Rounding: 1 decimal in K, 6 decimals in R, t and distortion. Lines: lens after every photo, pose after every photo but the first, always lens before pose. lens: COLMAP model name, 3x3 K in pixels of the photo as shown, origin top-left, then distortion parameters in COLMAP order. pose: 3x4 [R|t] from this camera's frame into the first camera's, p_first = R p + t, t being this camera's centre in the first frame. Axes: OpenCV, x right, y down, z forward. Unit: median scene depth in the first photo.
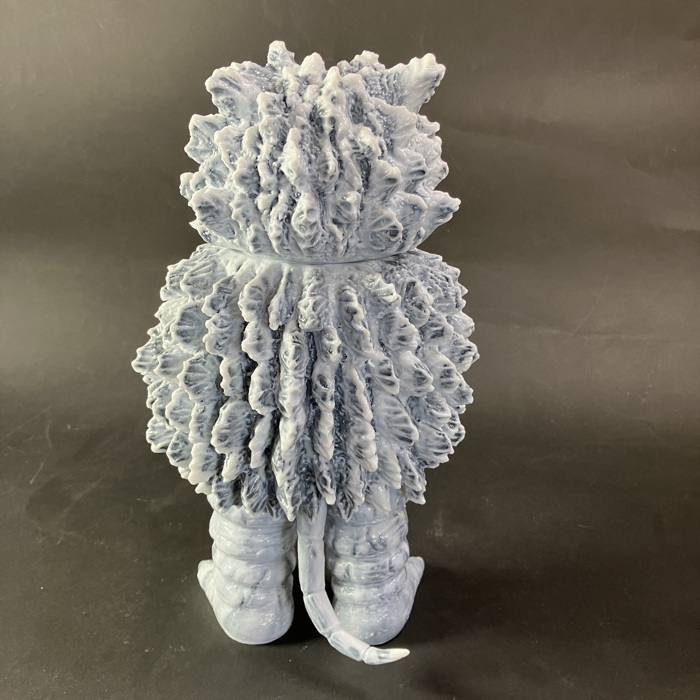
lens RADIAL K [[796.2, 0, 350.0], [0, 796.2, 350.0], [0, 0, 1]] dist [-0.003774, -0.025022]
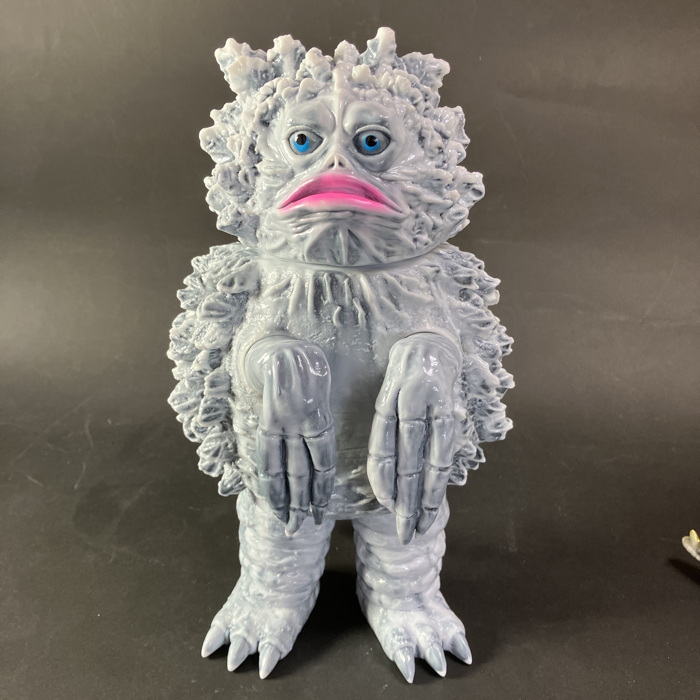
lens RADIAL K [[796.2, 0, 350.0], [0, 796.2, 350.0], [0, 0, 1]] dist [-0.003774, -0.025022]
pose [[0.999906, -0.003256, -0.013316, -0.056336], [0.004169, 0.997601, 0.069097, -0.057890], [0.013059, -0.069146, 0.997521, 0.063446]]
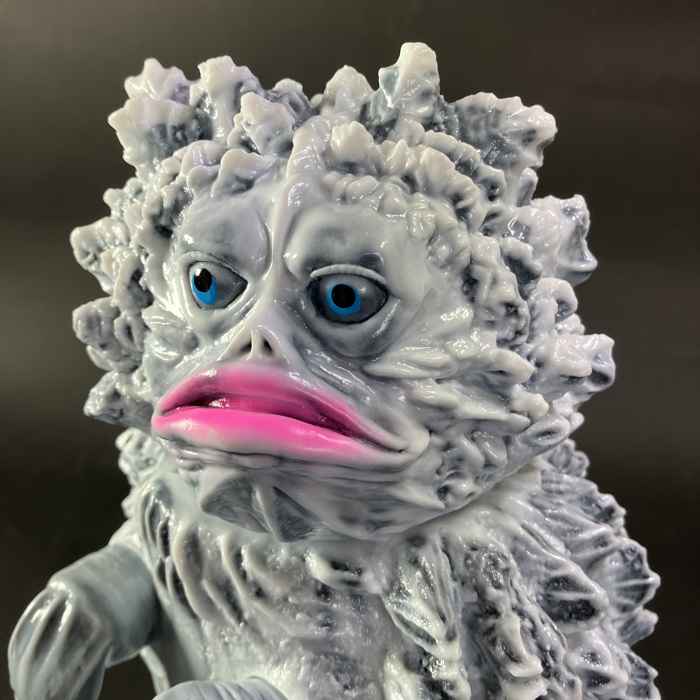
lens RADIAL K [[796.2, 0, 350.0], [0, 796.2, 350.0], [0, 0, 1]] dist [-0.003774, -0.025022]
pose [[0.970839, 0.082564, -0.225065, 0.054340], [-0.064654, 0.994210, 0.085827, -0.239502], [0.230848, -0.068772, 0.970556, 0.580062]]
